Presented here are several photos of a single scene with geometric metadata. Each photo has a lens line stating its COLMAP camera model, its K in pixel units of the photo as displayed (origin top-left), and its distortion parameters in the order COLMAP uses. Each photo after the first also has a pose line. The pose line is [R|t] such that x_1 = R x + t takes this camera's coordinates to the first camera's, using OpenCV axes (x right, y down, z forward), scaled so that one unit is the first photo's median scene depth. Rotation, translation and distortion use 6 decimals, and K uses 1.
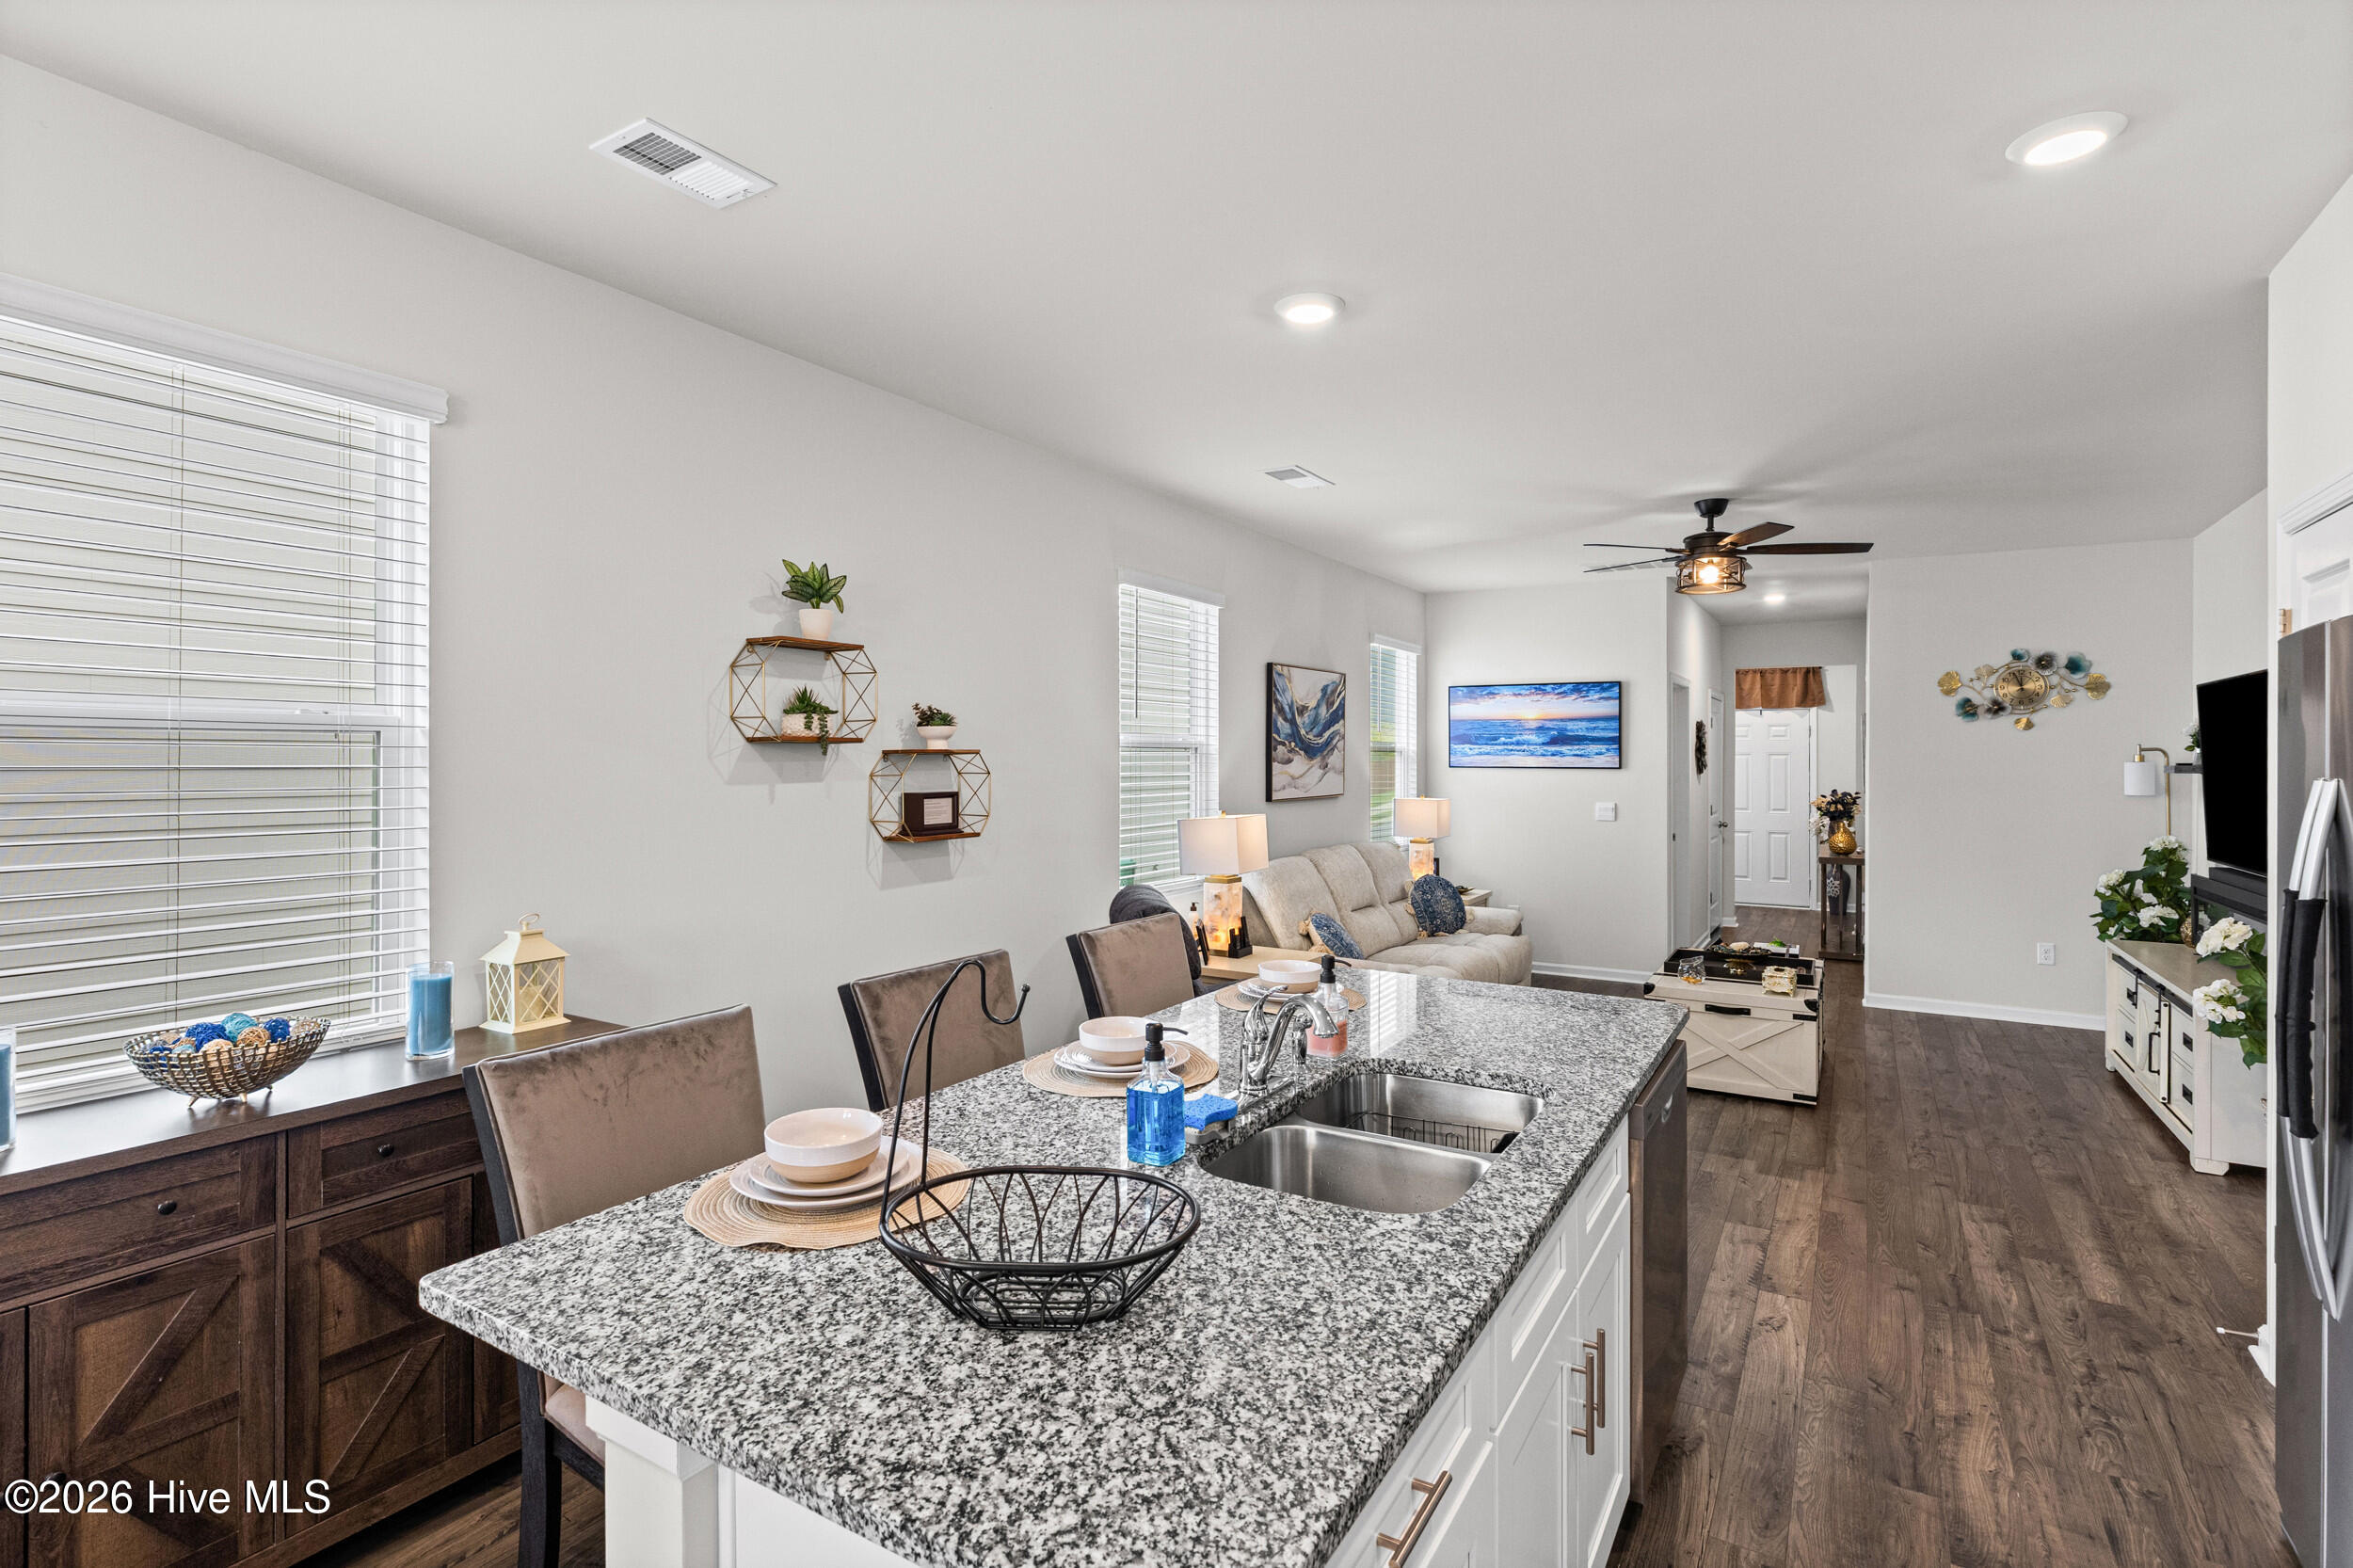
lens RADIAL K [[1114.9, 0, 1187.0], [0, 1114.9, 772.6], [0, 0, 1]] dist [-0.001898, 0.000340]
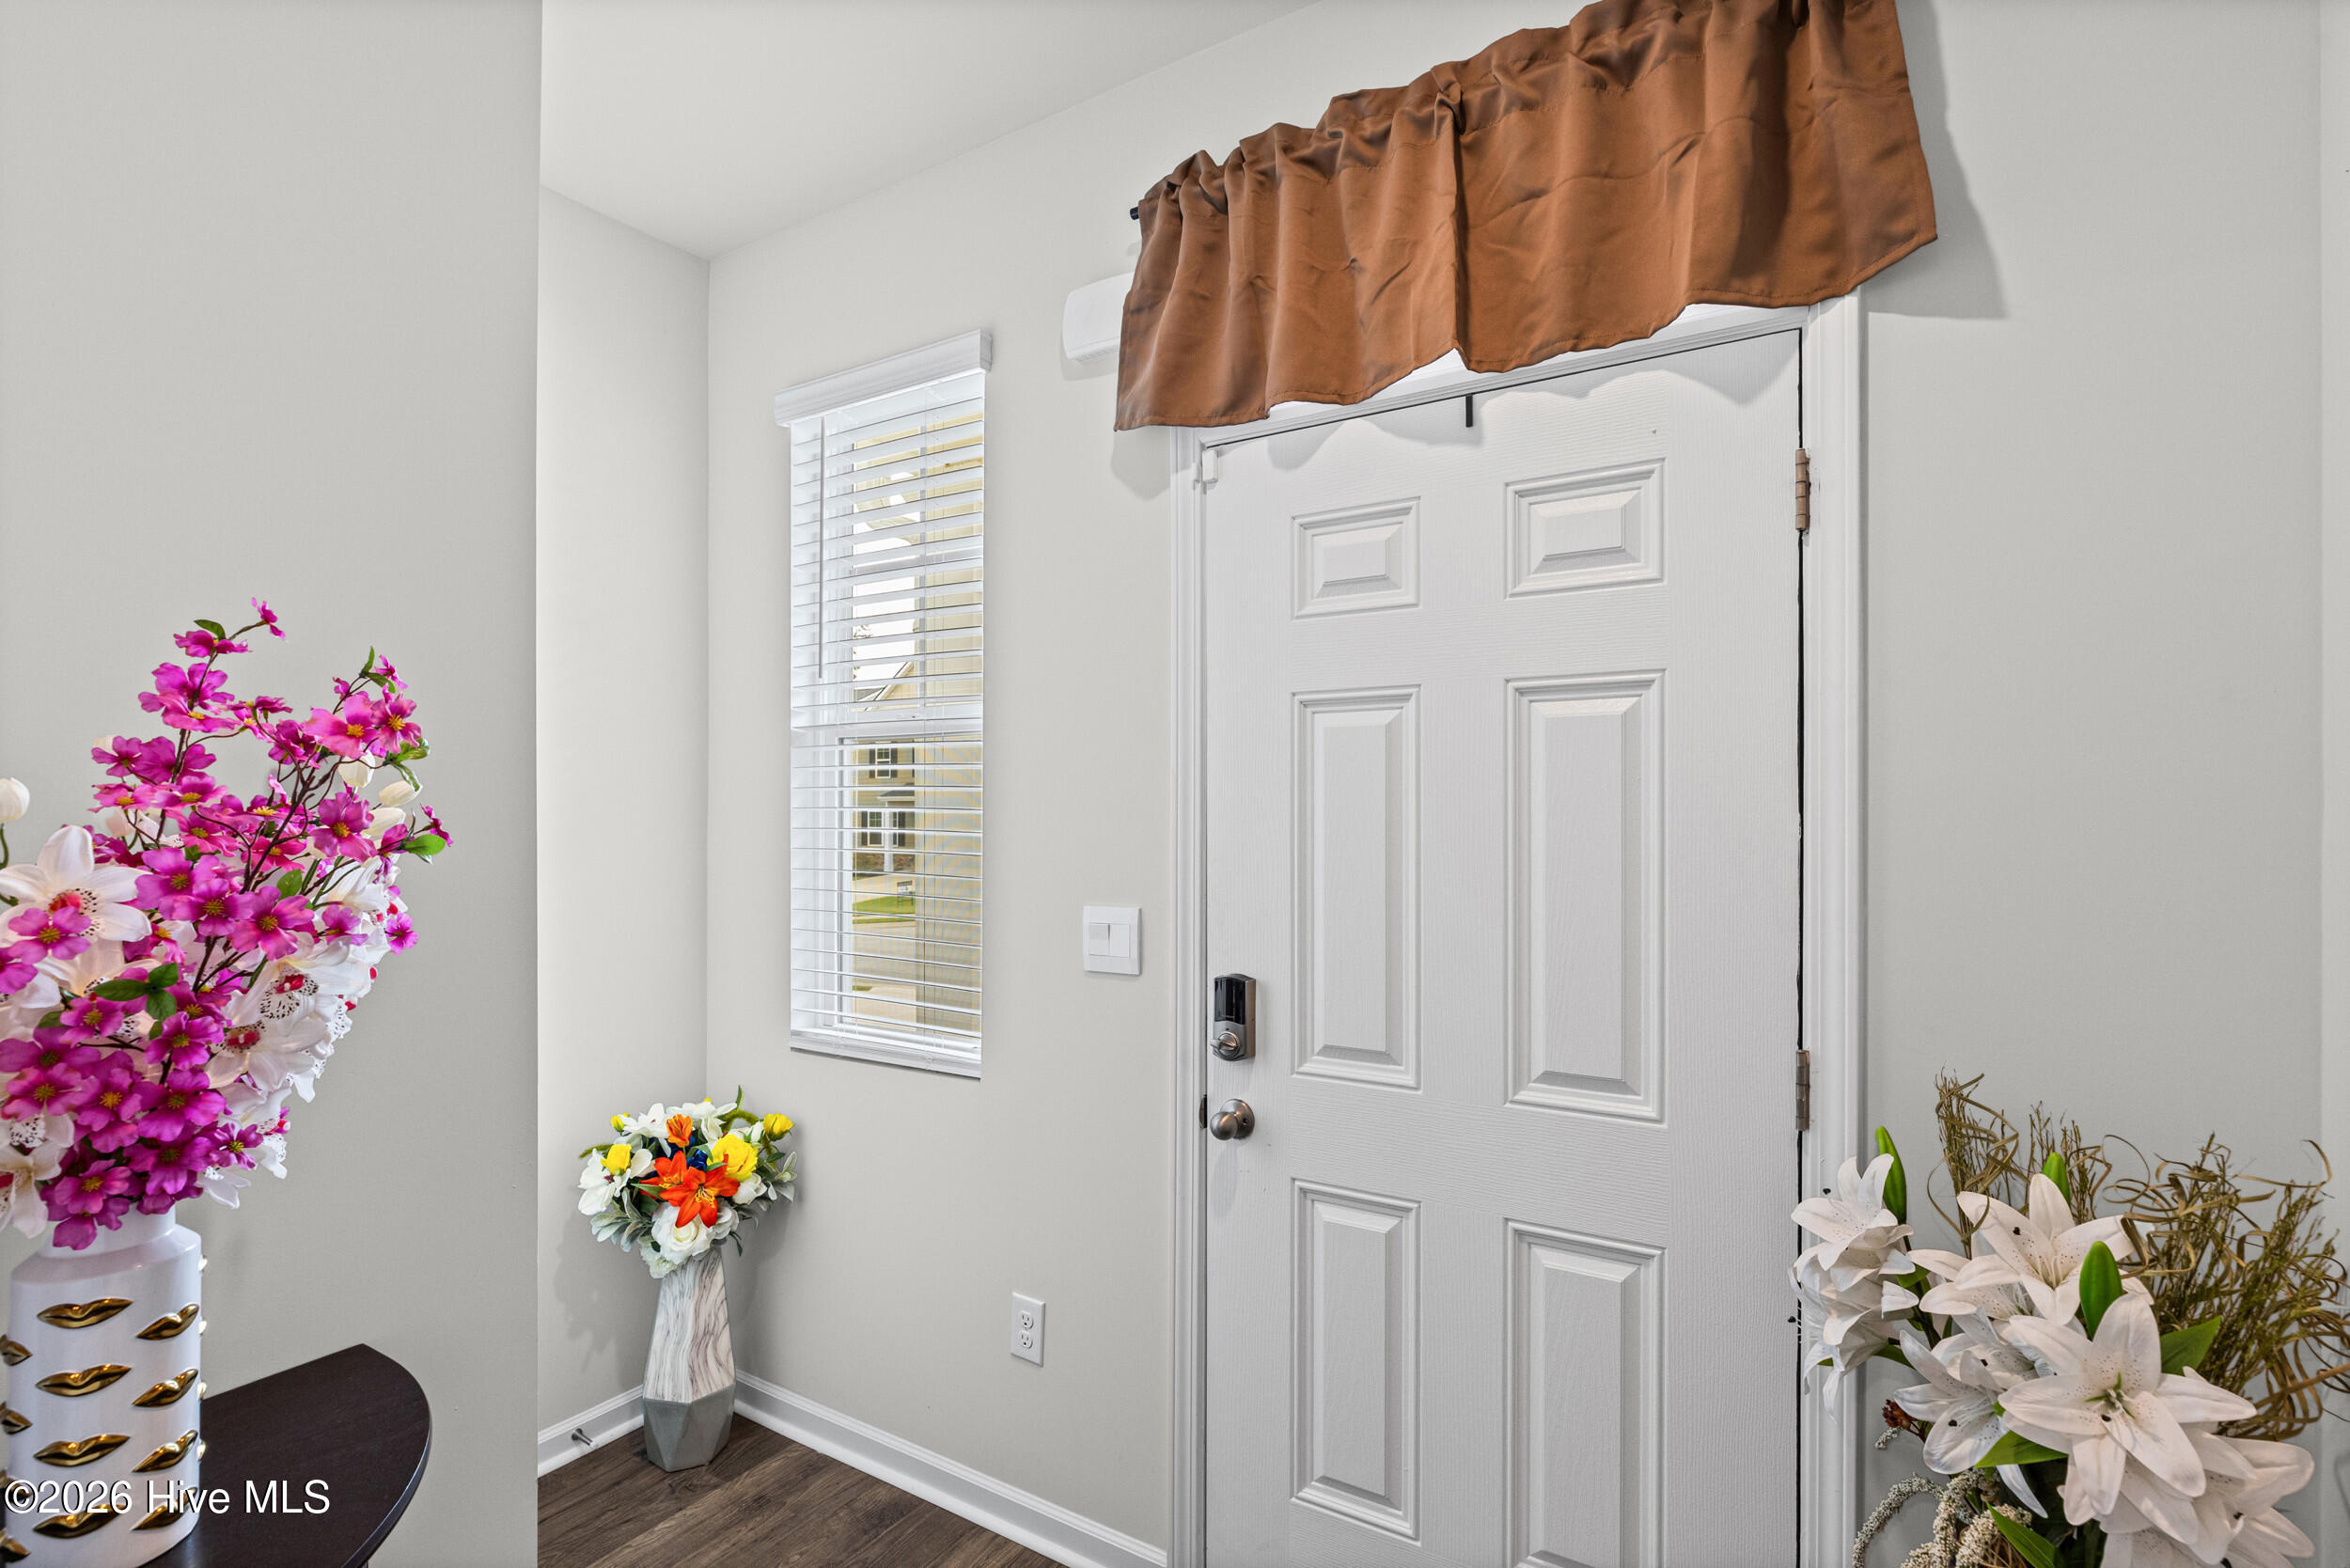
lens RADIAL K [[1113.5, 0, 1166.6], [0, 1113.5, 777.0], [0, 0, 1]] dist [-0.001898, 0.000340]
pose [[0.999903, 0.002926, -0.013602, 0.481533], [-0.002996, 0.999982, -0.005154, -0.007288], [0.013587, 0.005194, 0.999894, 0.862185]]
